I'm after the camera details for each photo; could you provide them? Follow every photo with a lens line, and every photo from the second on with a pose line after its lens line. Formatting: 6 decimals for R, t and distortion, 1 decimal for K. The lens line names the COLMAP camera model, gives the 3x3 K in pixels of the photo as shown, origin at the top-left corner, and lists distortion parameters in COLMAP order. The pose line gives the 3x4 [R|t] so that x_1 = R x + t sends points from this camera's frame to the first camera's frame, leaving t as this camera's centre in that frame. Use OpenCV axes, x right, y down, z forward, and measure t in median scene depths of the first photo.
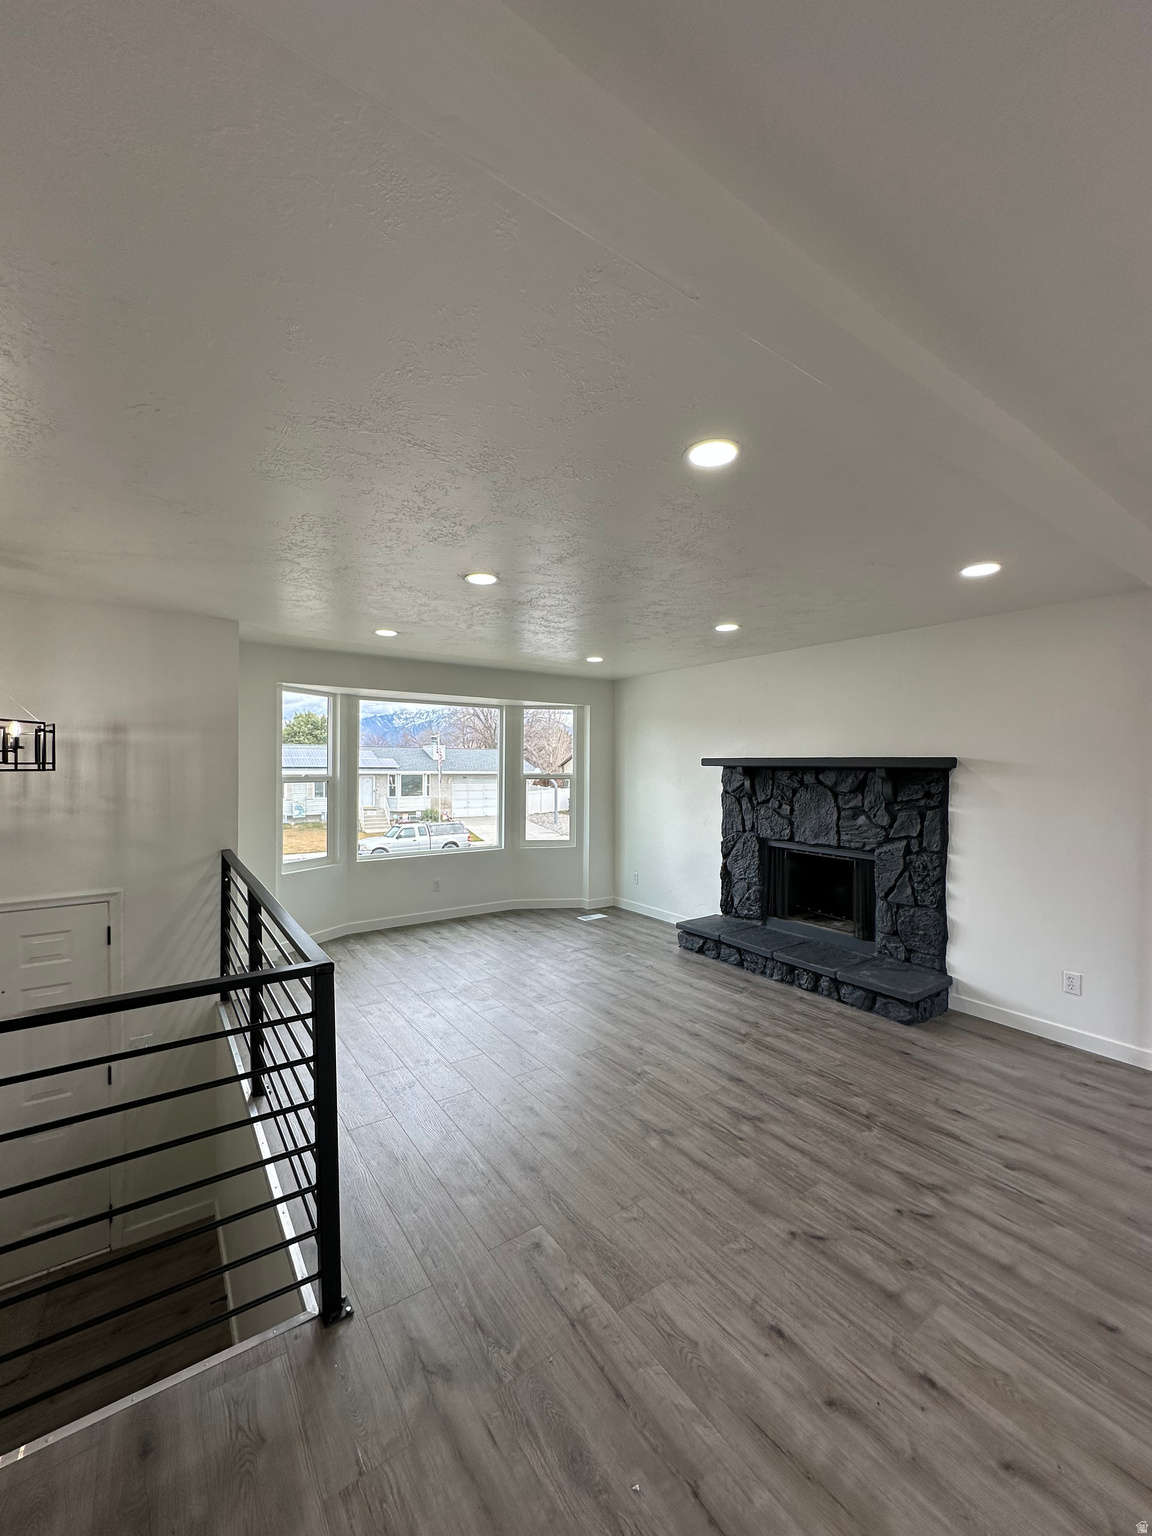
lens RADIAL K [[618.6, 0, 577.1], [0, 618.6, 765.9], [0, 0, 1]] dist [0.002627, 0.000055]
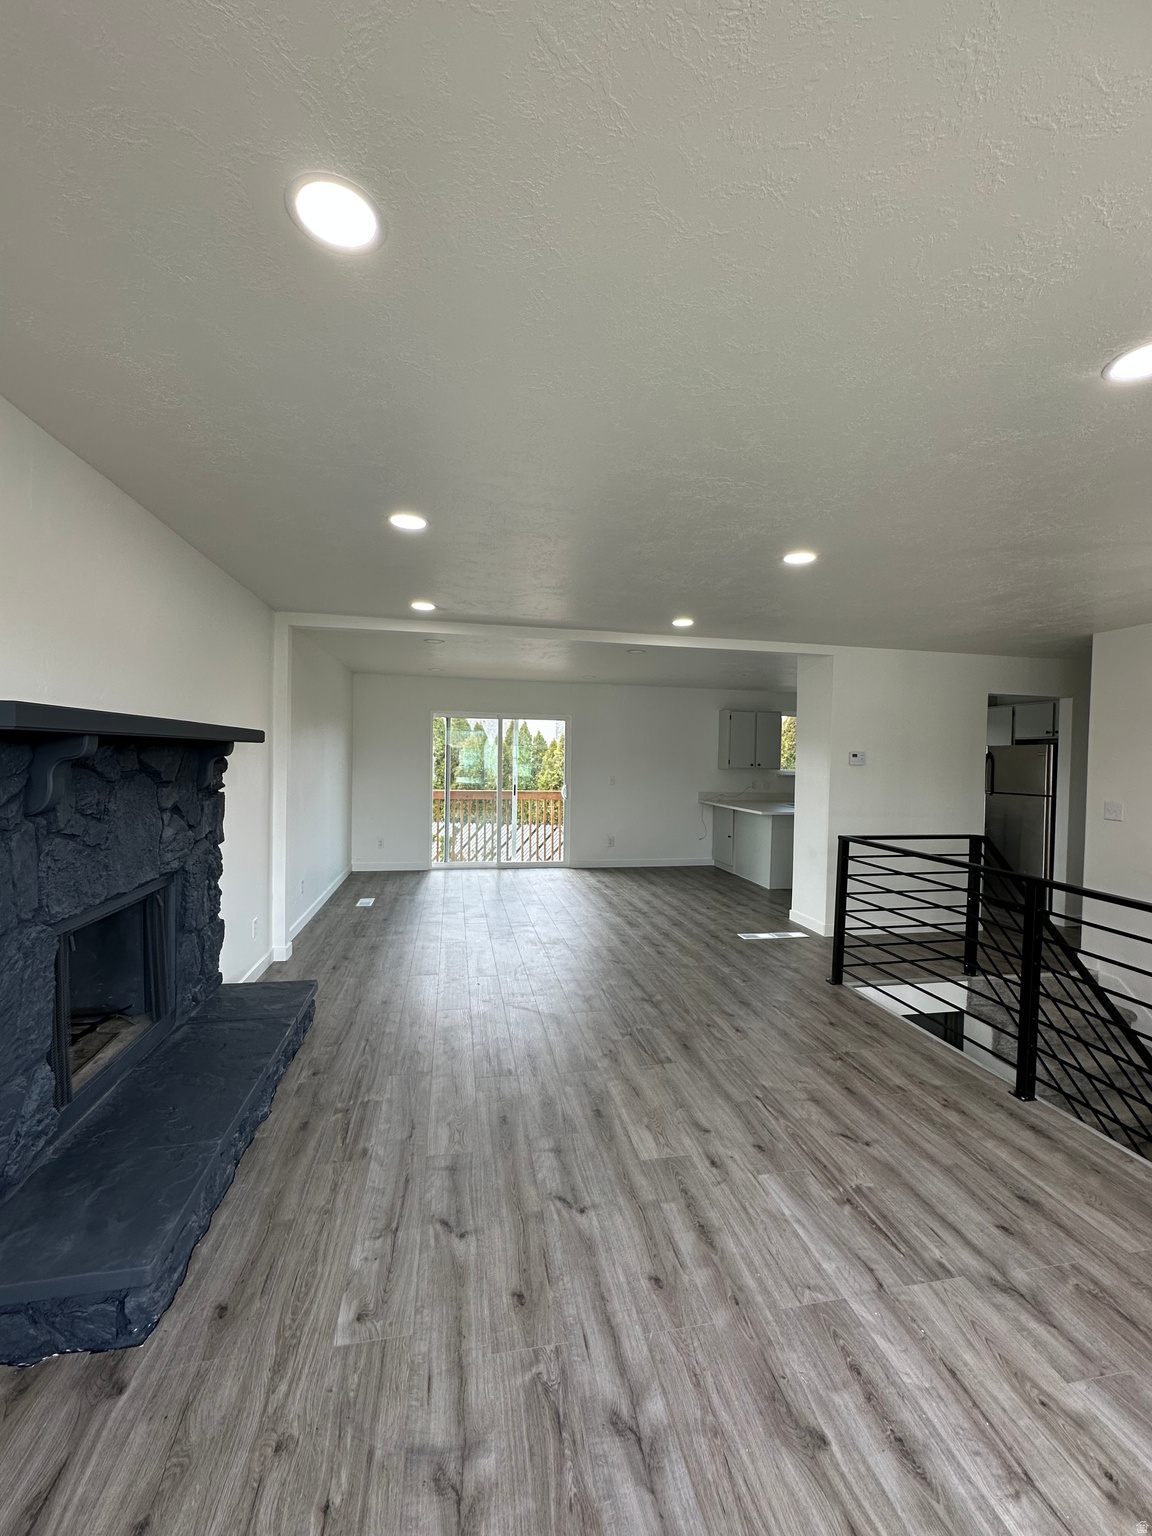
lens RADIAL K [[618.6, 0, 579.2], [0, 618.6, 772.0], [0, 0, 1]] dist [0.002627, 0.000055]
pose [[-0.917400, -0.030235, 0.396816, -0.162851], [-0.020482, 0.999376, 0.028793, 0.009749], [-0.397439, 0.018287, -0.917446, 1.415437]]
